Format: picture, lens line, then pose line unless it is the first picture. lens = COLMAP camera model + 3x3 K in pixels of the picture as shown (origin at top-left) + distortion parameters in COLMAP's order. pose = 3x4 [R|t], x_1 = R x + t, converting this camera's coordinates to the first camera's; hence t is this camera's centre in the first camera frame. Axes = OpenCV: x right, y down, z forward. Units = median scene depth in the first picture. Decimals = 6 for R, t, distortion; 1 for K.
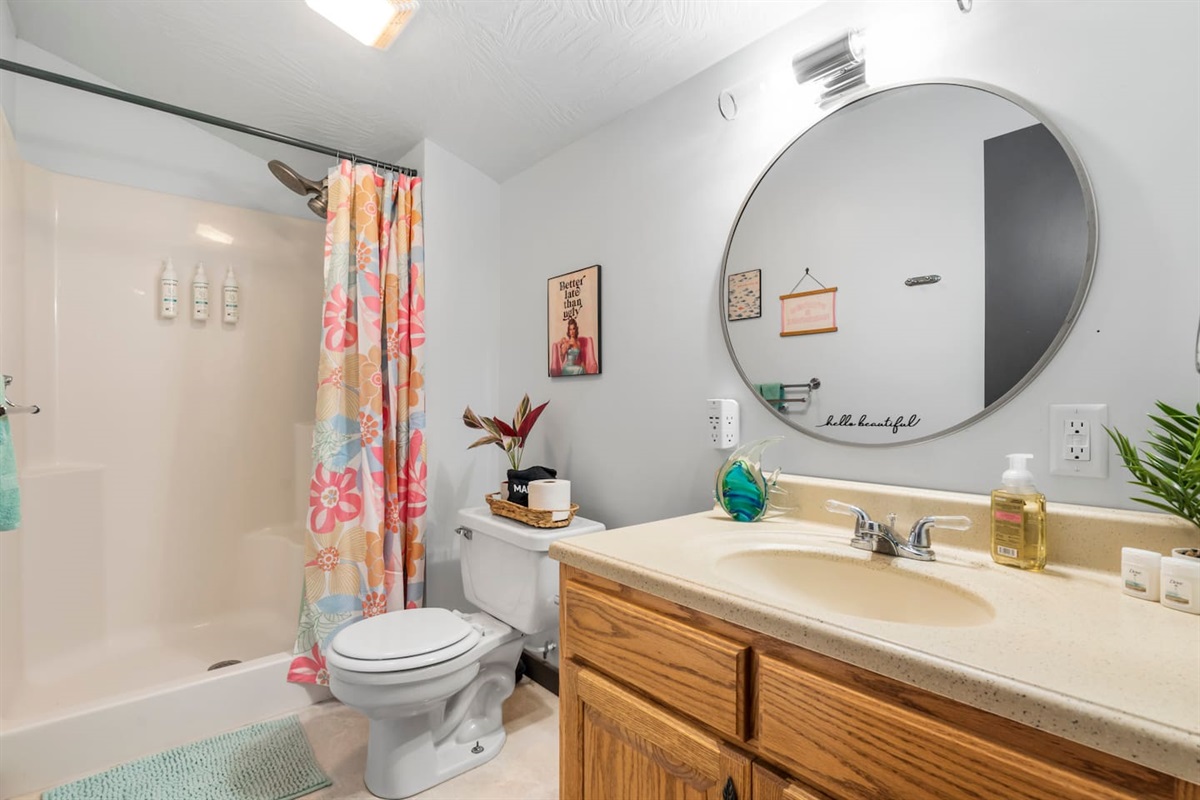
lens RADIAL K [[581.9, 0, 597.6], [0, 581.9, 400.0], [0, 0, 1]] dist [-0.006327, 0.000048]
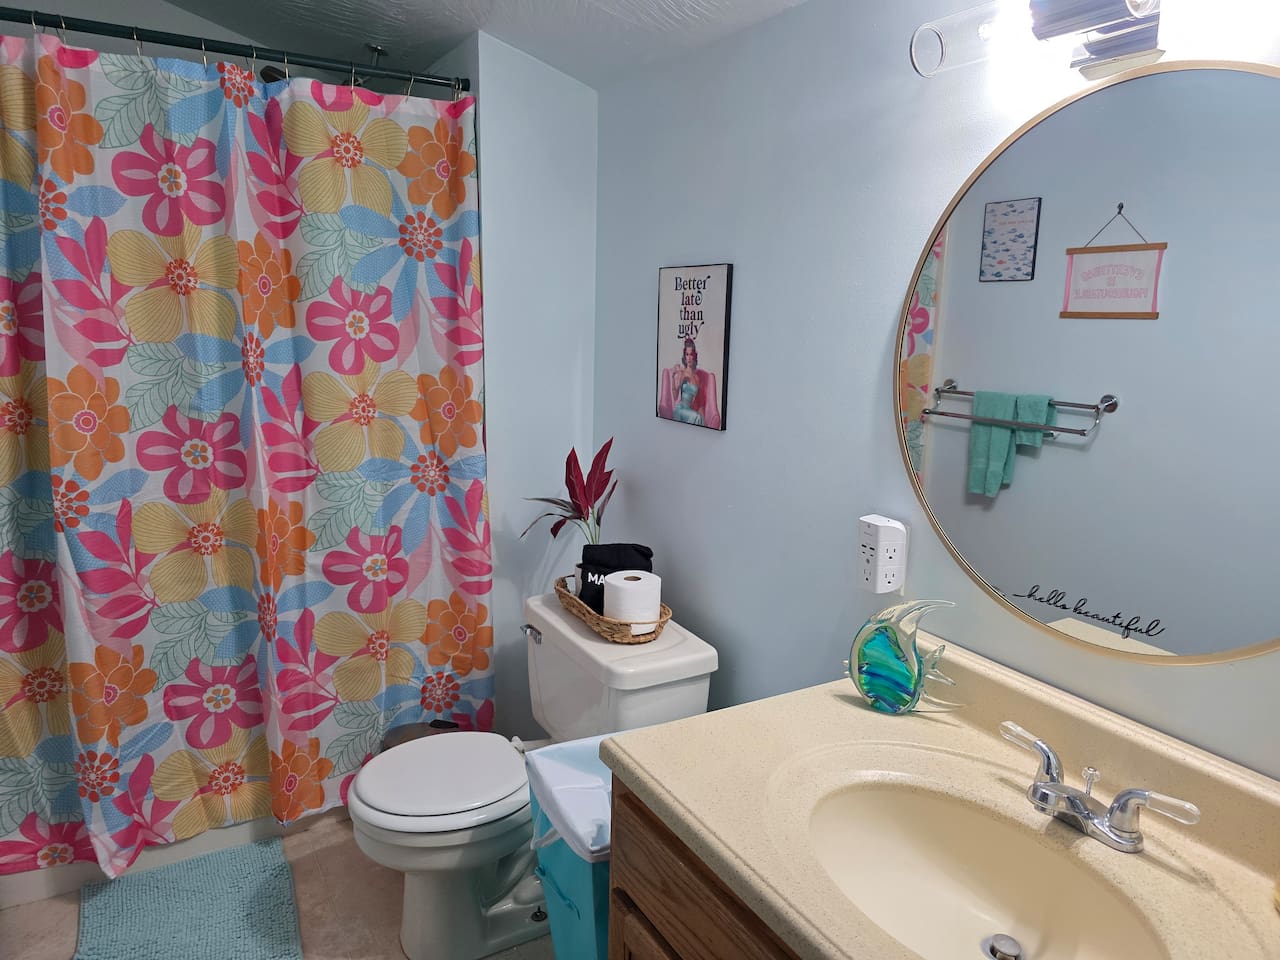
lens RADIAL K [[885.8, 0, 639.3], [0, 885.8, 480.1], [0, 0, 1]] dist [0.010123, -0.016794]
pose [[0.982541, 0.057835, -0.176830, 0.086947], [-0.022840, 0.980763, 0.193863, -0.175162], [0.184641, -0.186439, 0.964960, -0.010971]]
